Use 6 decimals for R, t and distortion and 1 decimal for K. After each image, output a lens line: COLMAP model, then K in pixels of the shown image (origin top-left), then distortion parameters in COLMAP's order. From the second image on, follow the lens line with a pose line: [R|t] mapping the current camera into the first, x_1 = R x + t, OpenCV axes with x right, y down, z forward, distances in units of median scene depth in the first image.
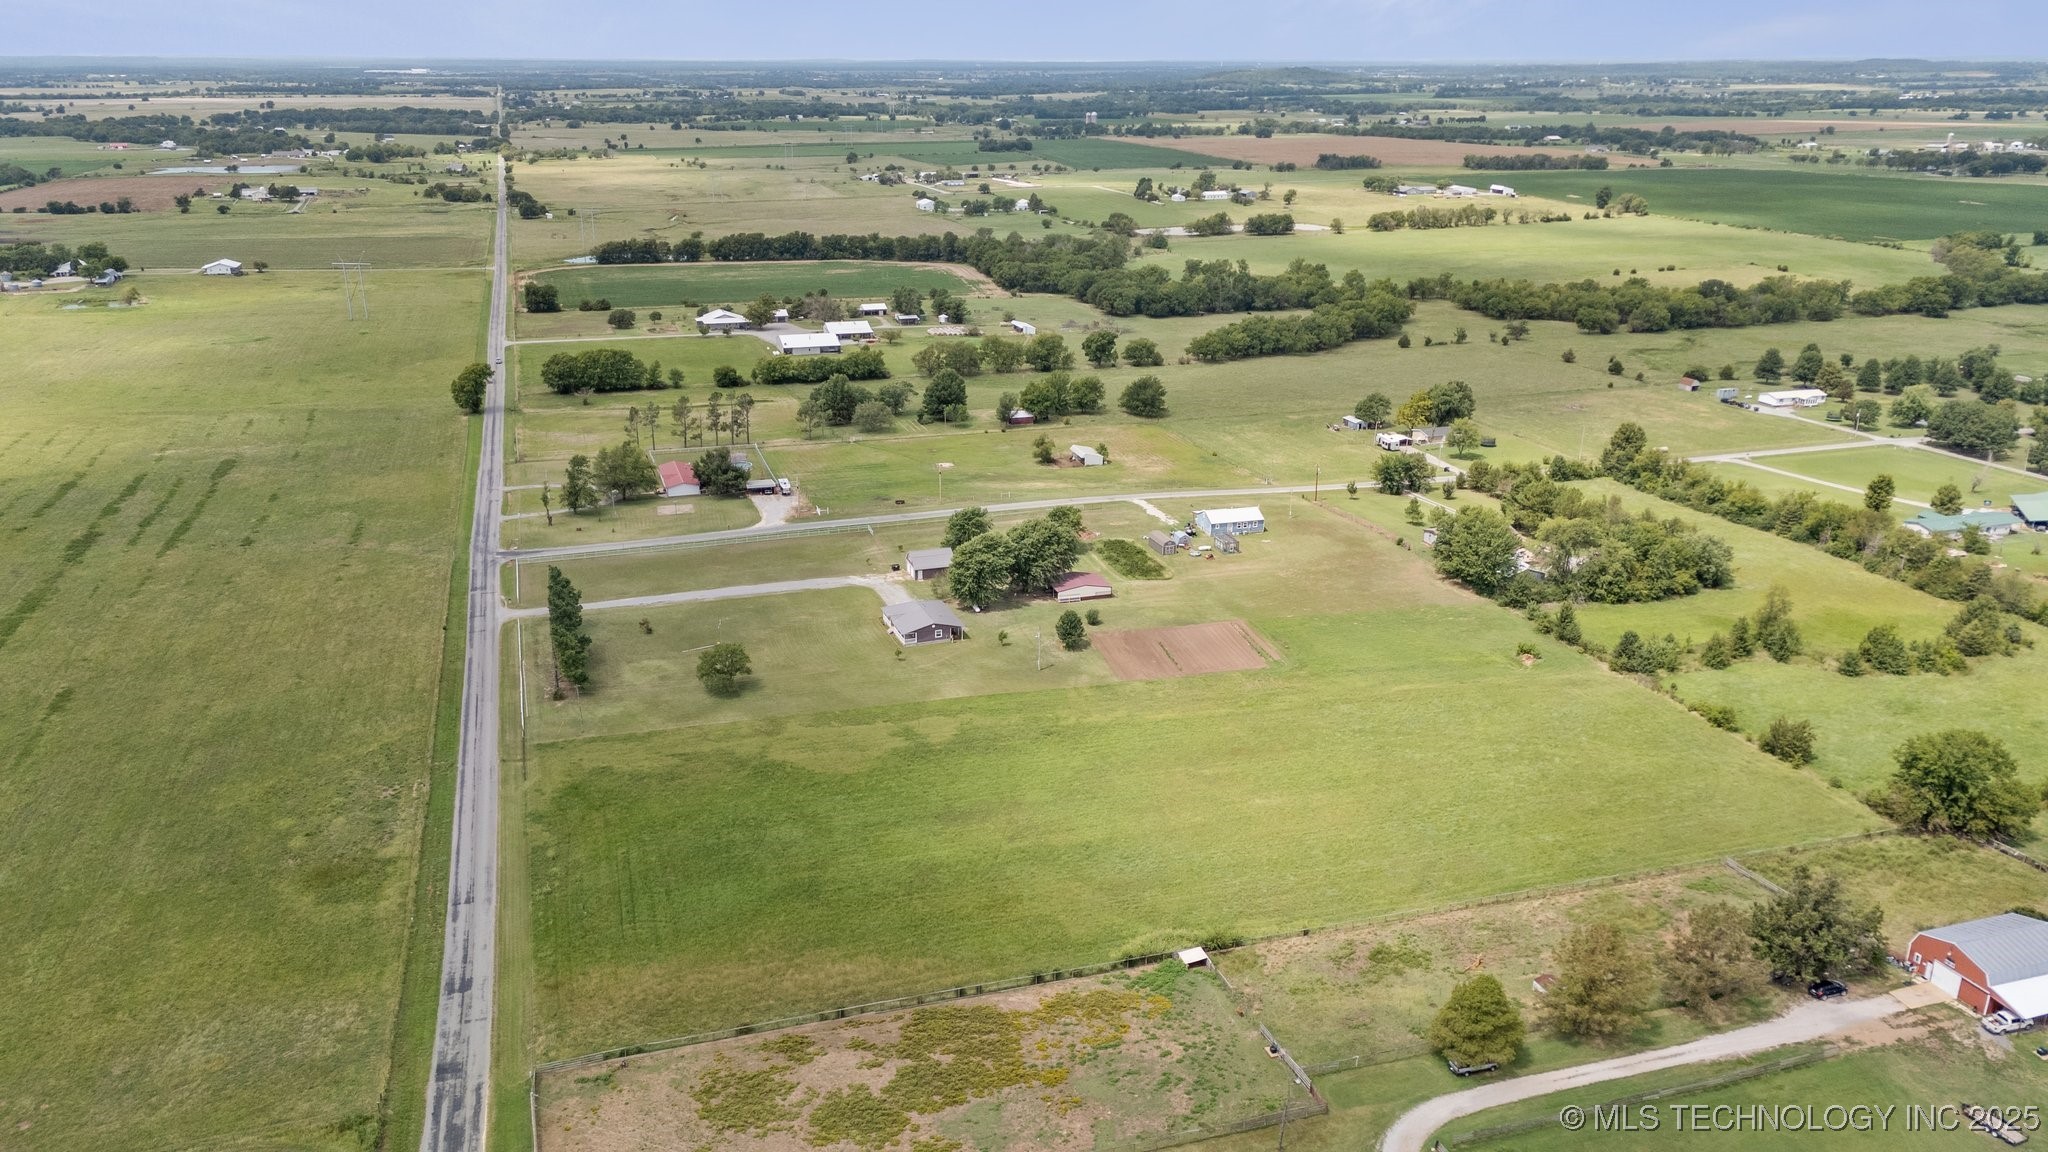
lens RADIAL K [[1497.0, 0, 1011.9], [0, 1497.0, 562.4], [0, 0, 1]] dist [0.073554, -0.069689]
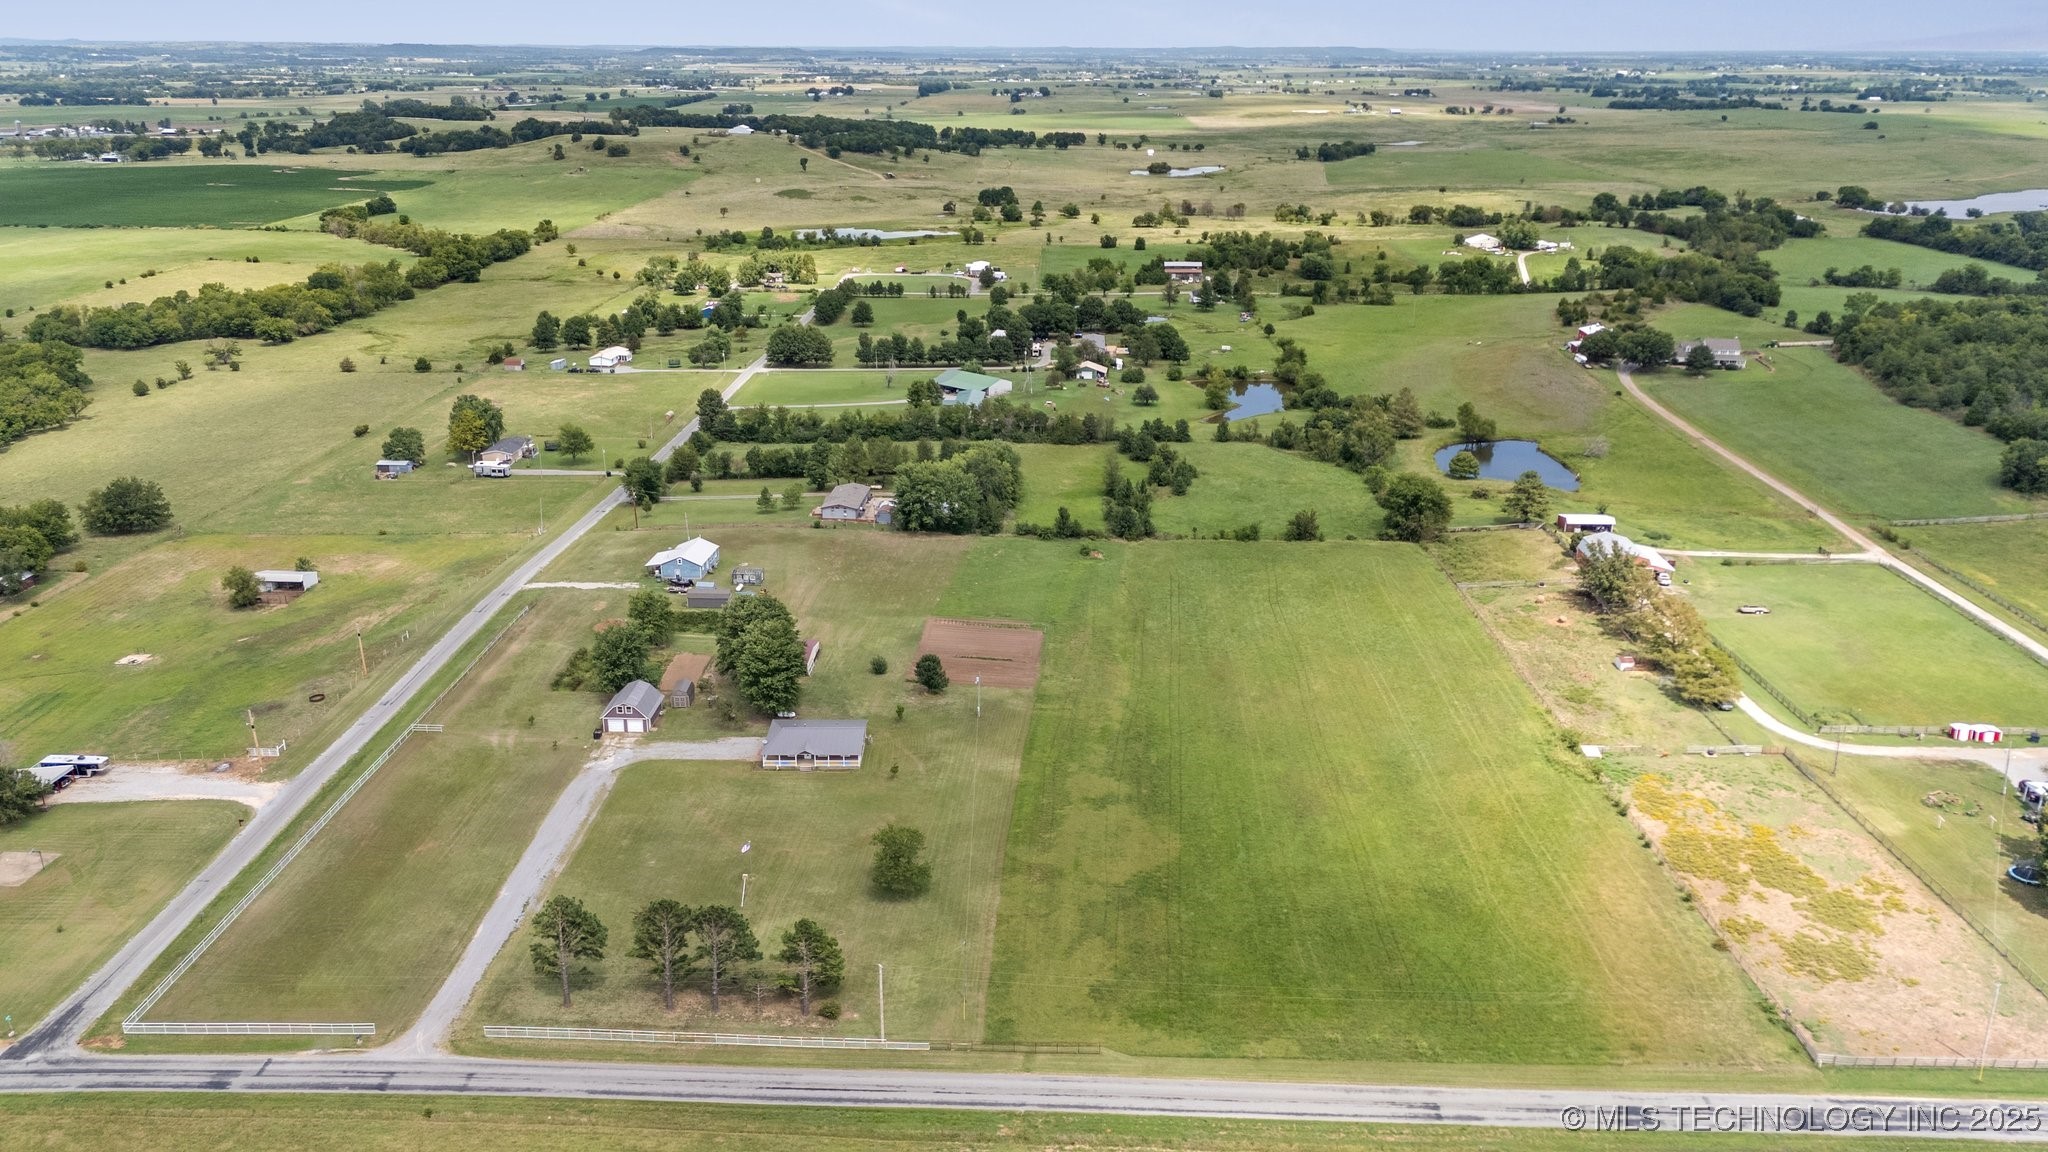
lens RADIAL K [[1497.0, 0, 1011.9], [0, 1497.0, 562.4], [0, 0, 1]] dist [0.073554, -0.069689]
pose [[0.346462, -0.302963, 0.887794, -0.668728], [0.295259, 0.933527, 0.203345, -0.173050], [-0.890385, 0.191678, 0.412884, 0.512149]]
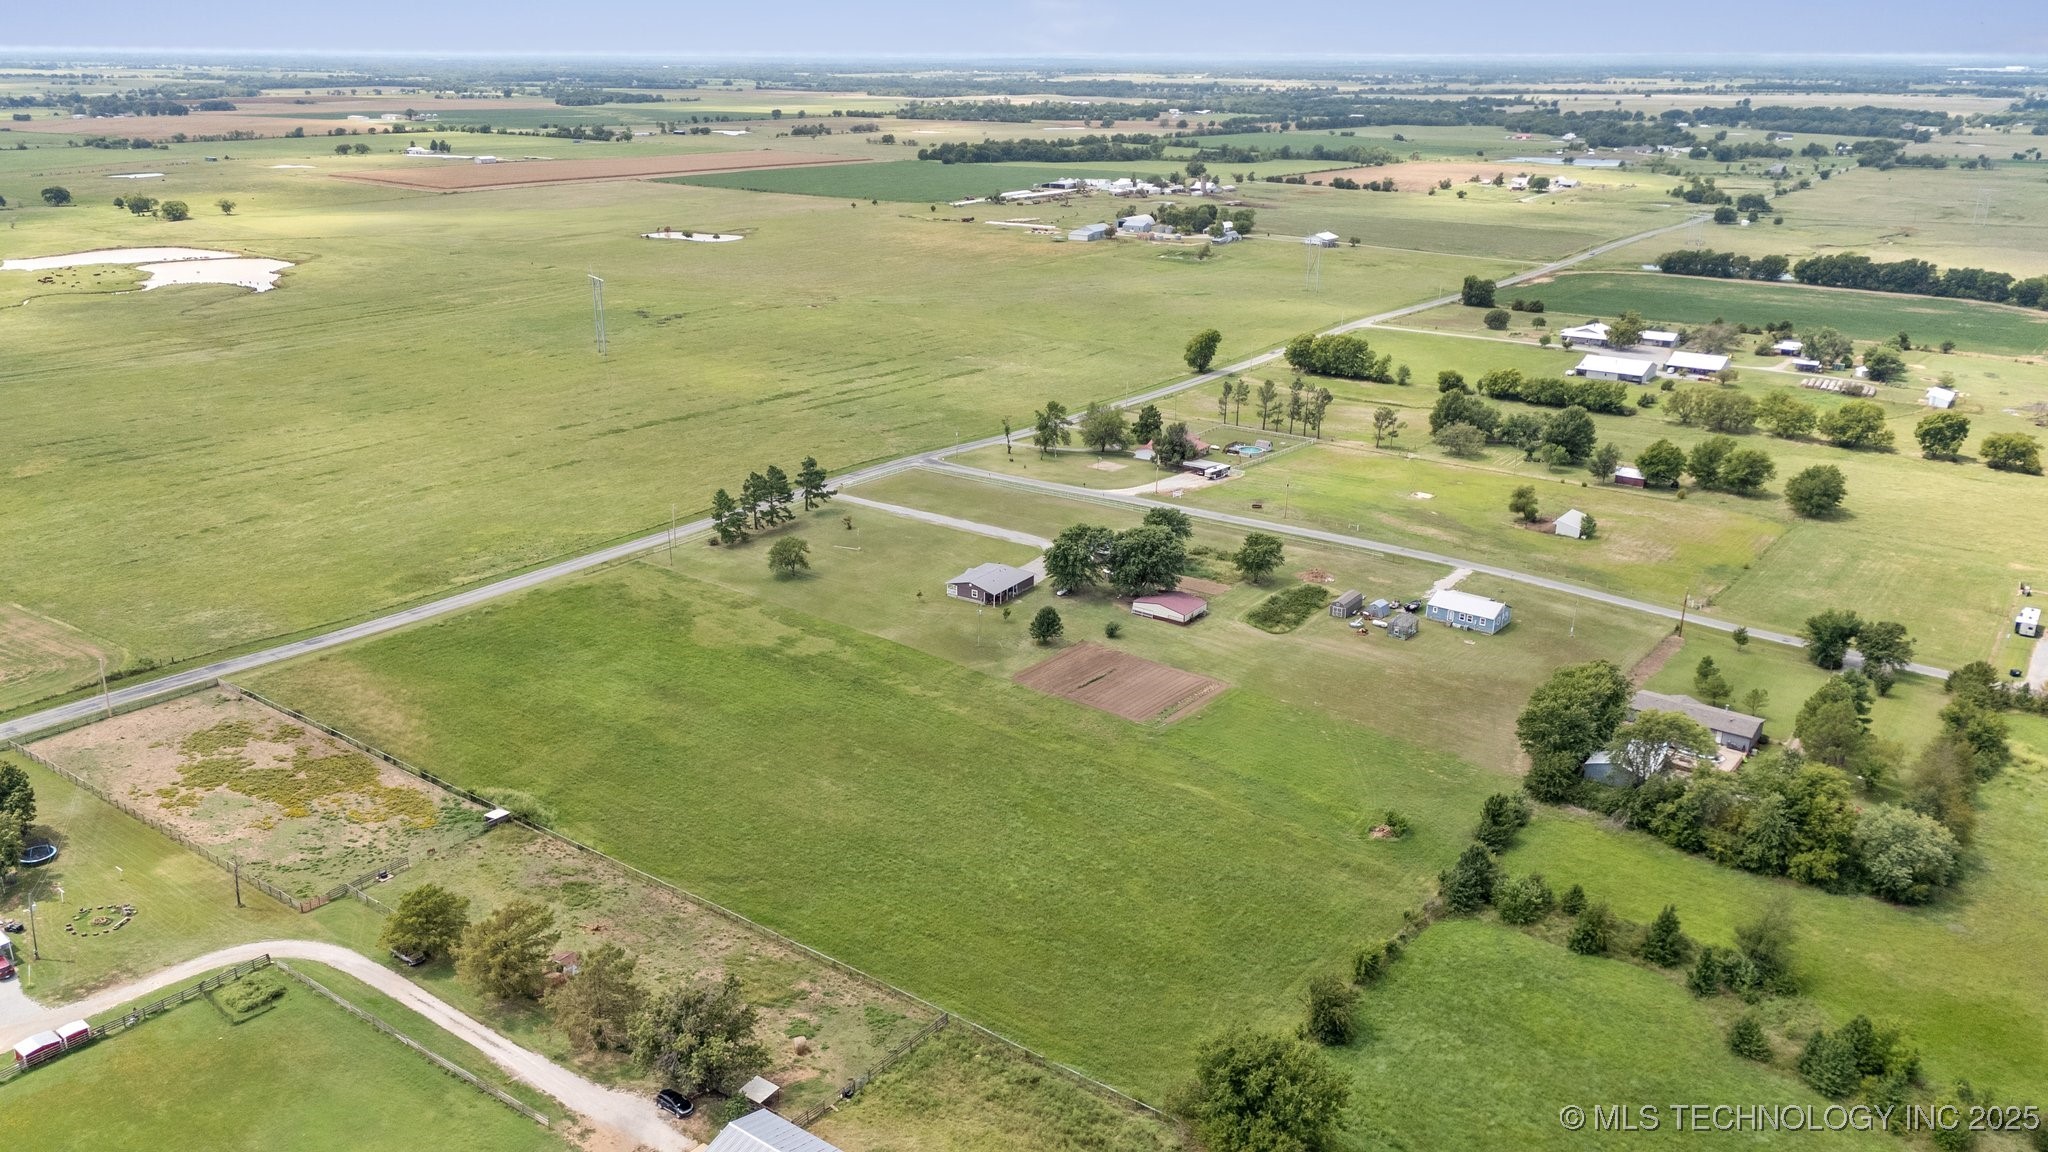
lens RADIAL K [[1487.6, 0, 1024.0], [0, 1487.6, 576.0], [0, 0, 1]] dist [0.077959, -0.075595]
pose [[0.596145, 0.268244, -0.756740, 0.703813], [-0.260054, 0.956238, 0.134095, -0.105634], [0.759594, 0.116853, 0.639815, 0.315593]]
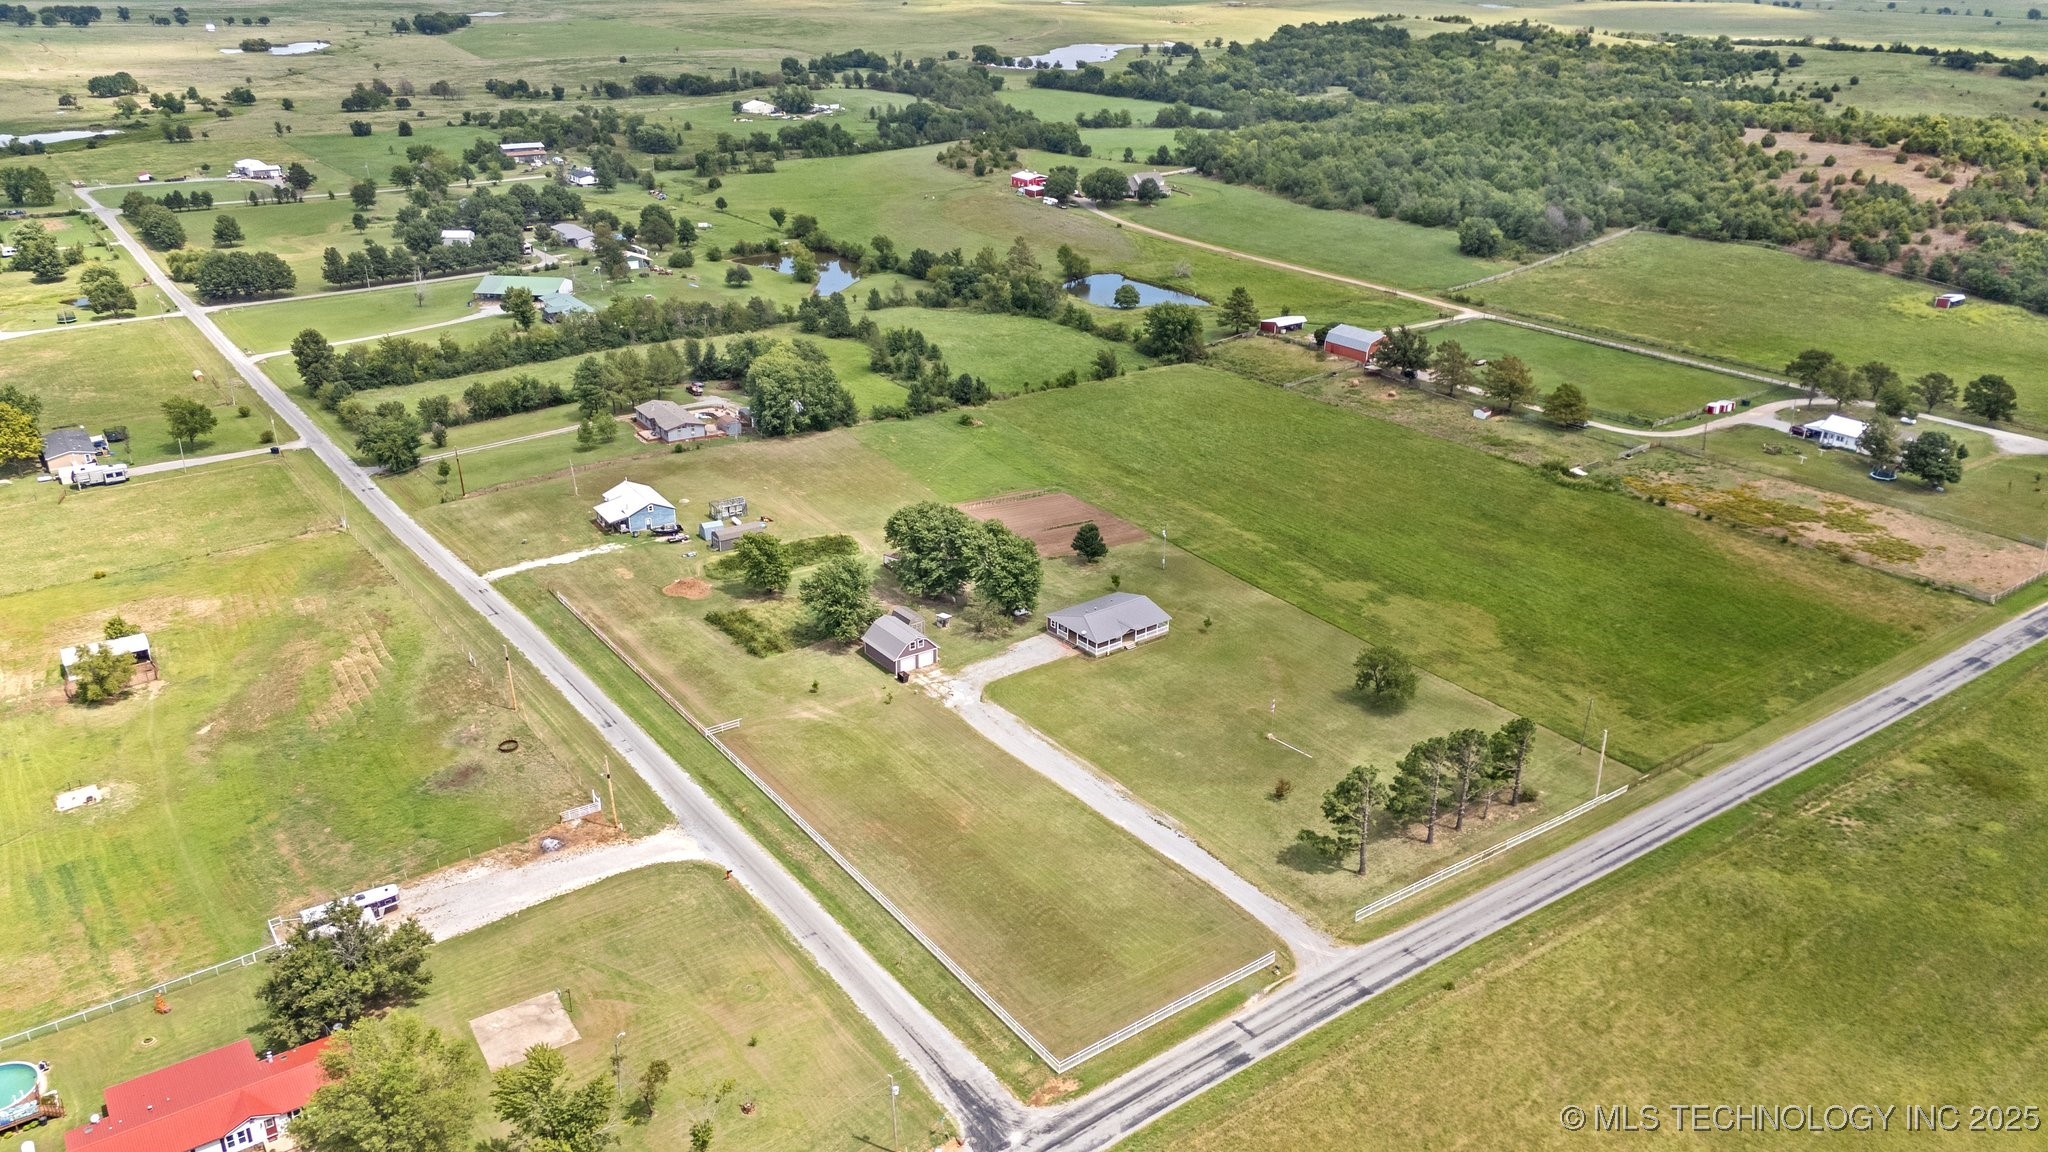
lens RADIAL K [[1487.6, 0, 1024.0], [0, 1487.6, 576.0], [0, 0, 1]] dist [0.077959, -0.075595]
pose [[-0.304009, -0.382725, 0.872411, -0.682058], [0.289222, 0.835454, 0.467298, -0.341273], [-0.907706, 0.394382, -0.143293, 1.067548]]
